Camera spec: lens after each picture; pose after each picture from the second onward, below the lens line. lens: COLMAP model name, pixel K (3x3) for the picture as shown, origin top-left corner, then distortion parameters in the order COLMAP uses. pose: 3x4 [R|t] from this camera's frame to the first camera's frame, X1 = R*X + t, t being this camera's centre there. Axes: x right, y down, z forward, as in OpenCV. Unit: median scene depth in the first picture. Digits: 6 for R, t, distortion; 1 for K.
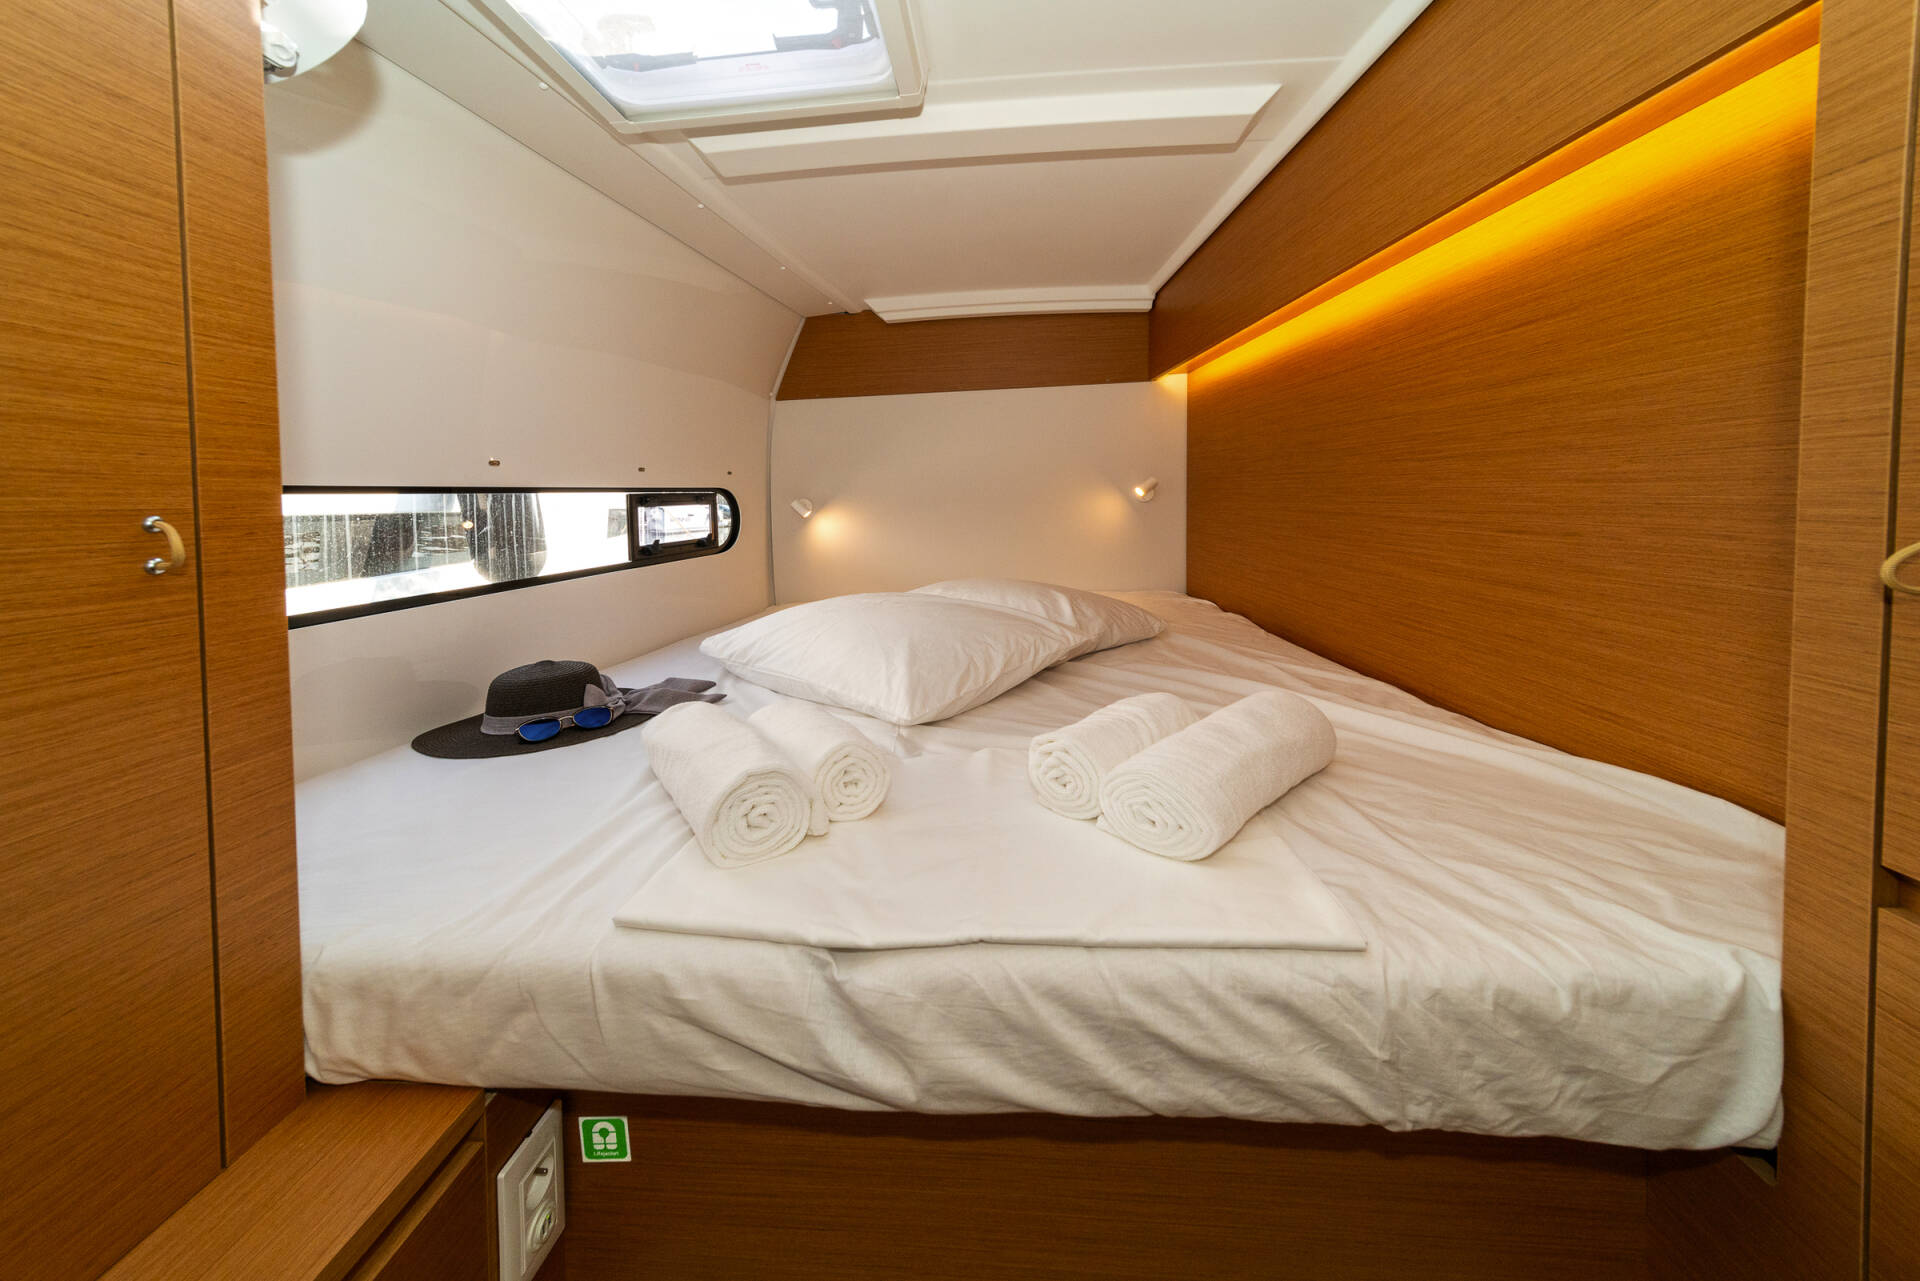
lens RADIAL K [[733.1, 0, 850.5], [0, 733.1, 532.7], [0, 0, 1]] dist [0.002490, -0.000713]
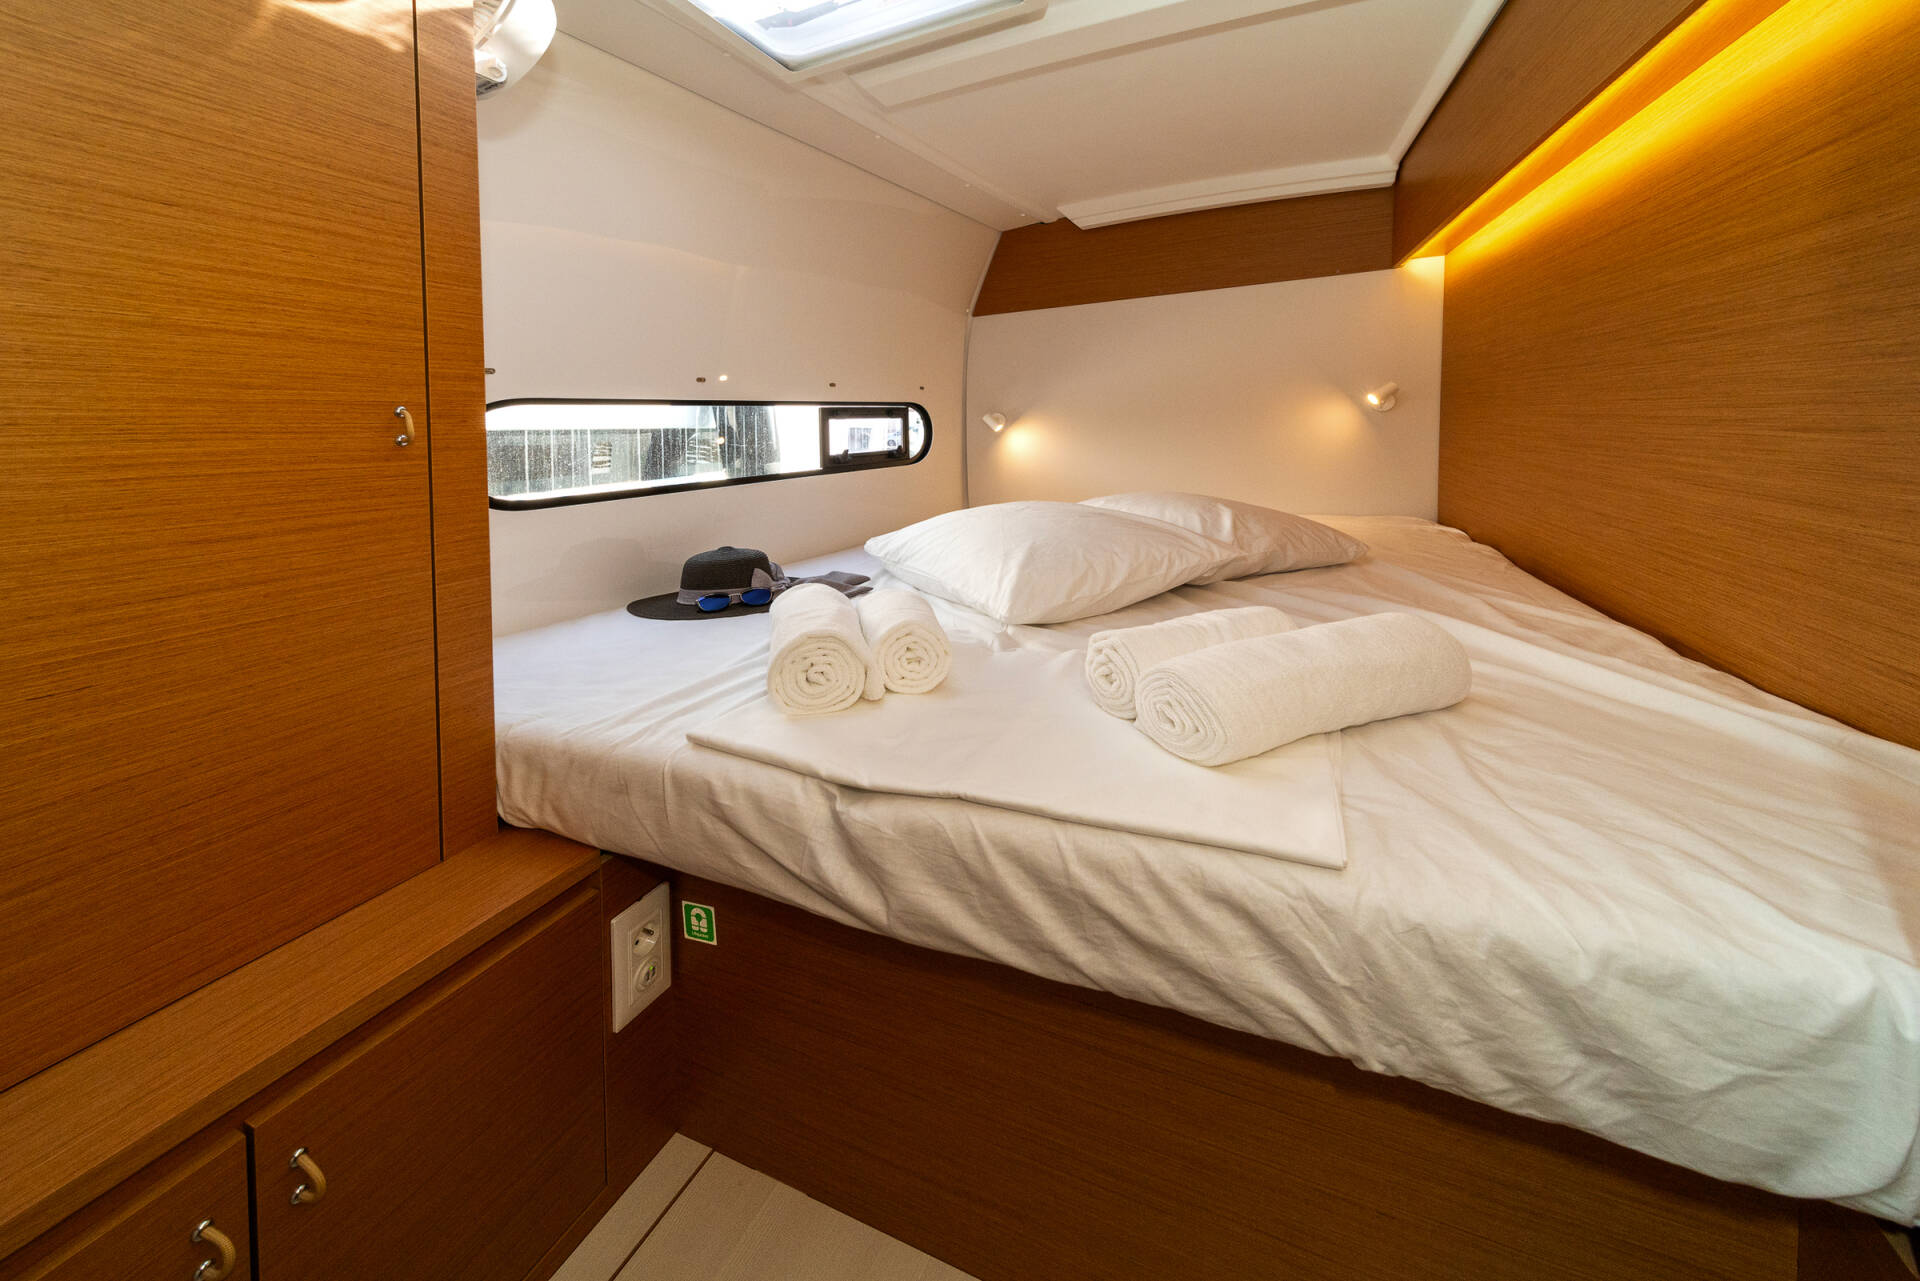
lens RADIAL K [[725.9, 0, 827.3], [0, 725.9, 462.9], [0, 0, 1]] dist [-0.000439, -0.000464]
pose [[0.933260, 0.019707, -0.358660, 0.328653], [-0.015698, 0.999778, 0.014085, 0.049605], [0.358857, -0.007514, 0.933362, -0.049567]]
